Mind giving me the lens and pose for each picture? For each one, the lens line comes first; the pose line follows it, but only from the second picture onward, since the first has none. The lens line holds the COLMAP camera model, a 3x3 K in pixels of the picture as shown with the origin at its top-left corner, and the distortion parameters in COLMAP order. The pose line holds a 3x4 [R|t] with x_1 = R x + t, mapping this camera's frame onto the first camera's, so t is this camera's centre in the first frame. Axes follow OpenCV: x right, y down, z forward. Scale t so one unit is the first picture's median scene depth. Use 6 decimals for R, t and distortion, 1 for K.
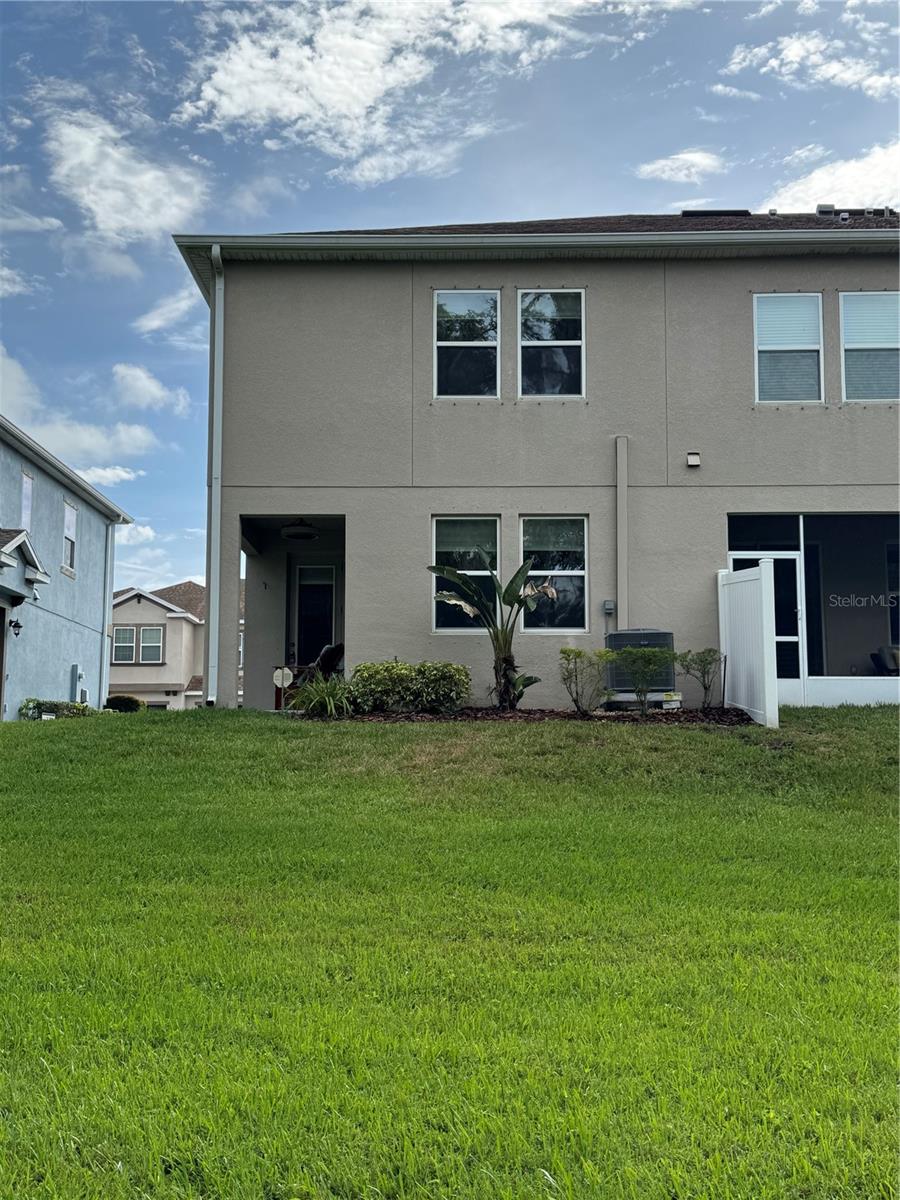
lens RADIAL K [[1303.4, 0, 454.0], [0, 1303.4, 605.6], [0, 0, 1]] dist [0.031128, 0.000000]
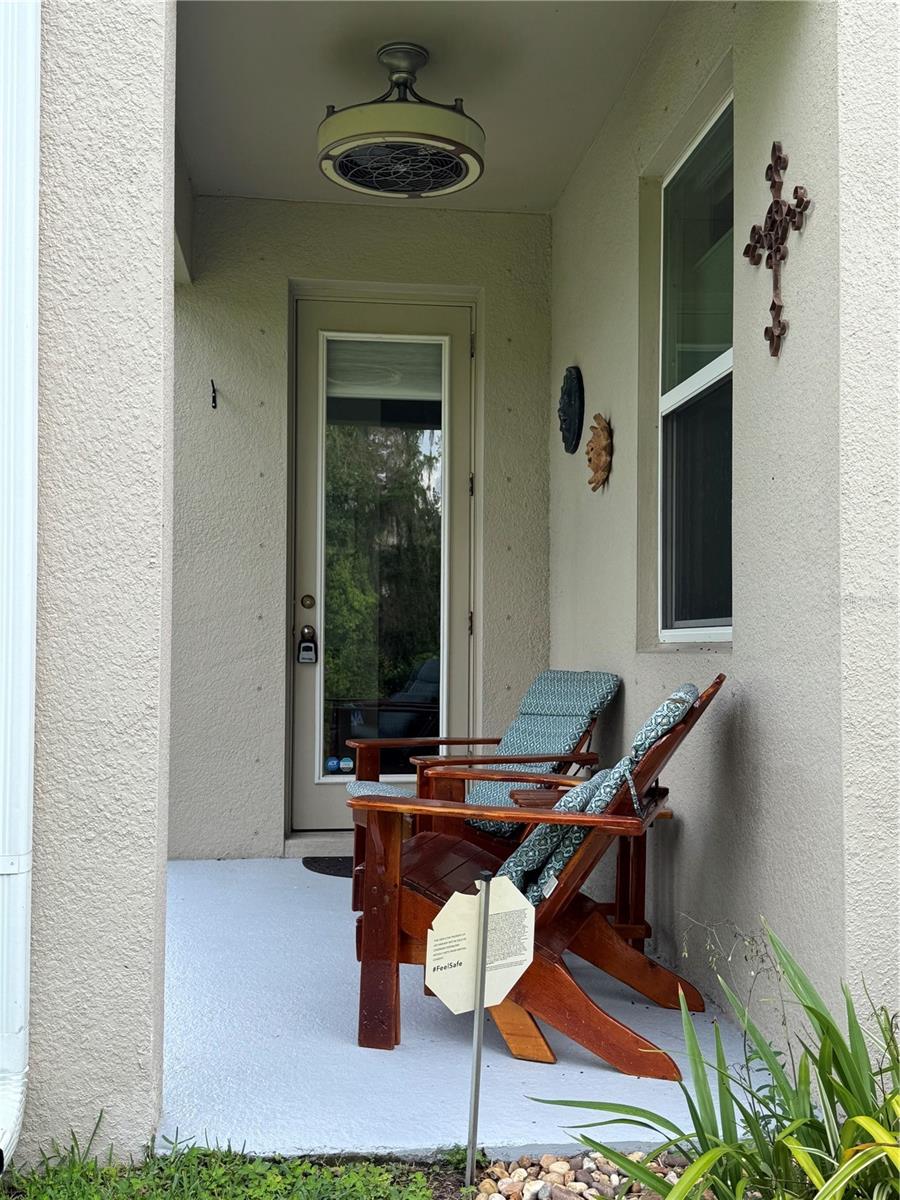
lens RADIAL K [[1221.8, 0, 456.2], [0, 1221.8, 600.4], [0, 0, 1]] dist [0.044052, 0.000000]
pose [[0.990548, 0.014738, 0.136372, -0.080020], [-0.027806, 0.995144, 0.094421, 0.001812], [-0.134319, -0.097320, 0.986148, 0.452769]]
